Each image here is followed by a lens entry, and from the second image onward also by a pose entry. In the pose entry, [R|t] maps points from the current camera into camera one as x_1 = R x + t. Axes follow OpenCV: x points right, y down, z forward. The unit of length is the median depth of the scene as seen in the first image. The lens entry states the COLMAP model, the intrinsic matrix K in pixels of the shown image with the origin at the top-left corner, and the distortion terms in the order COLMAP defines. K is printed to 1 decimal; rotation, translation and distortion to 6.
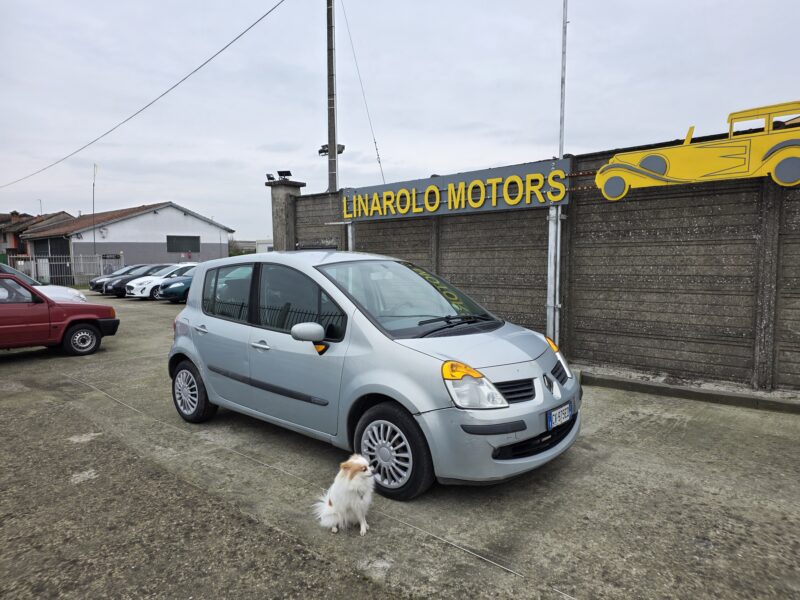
lens RADIAL K [[535.0, 0, 400.0], [0, 535.0, 300.0], [0, 0, 1]] dist [0.025705, 0.003367]
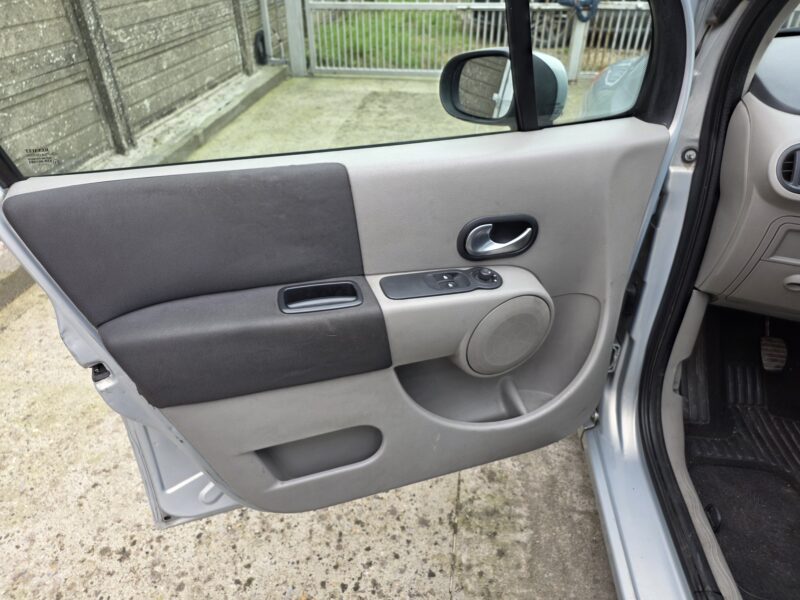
lens RADIAL K [[535.0, 0, 400.0], [0, 535.0, 300.0], [0, 0, 1]] dist [0.025705, 0.003367]
pose [[-0.566449, -0.459139, 0.684344, 0.009455], [0.068927, 0.801111, 0.594533, -0.053118], [-0.821209, 0.383943, -0.422141, 1.571882]]
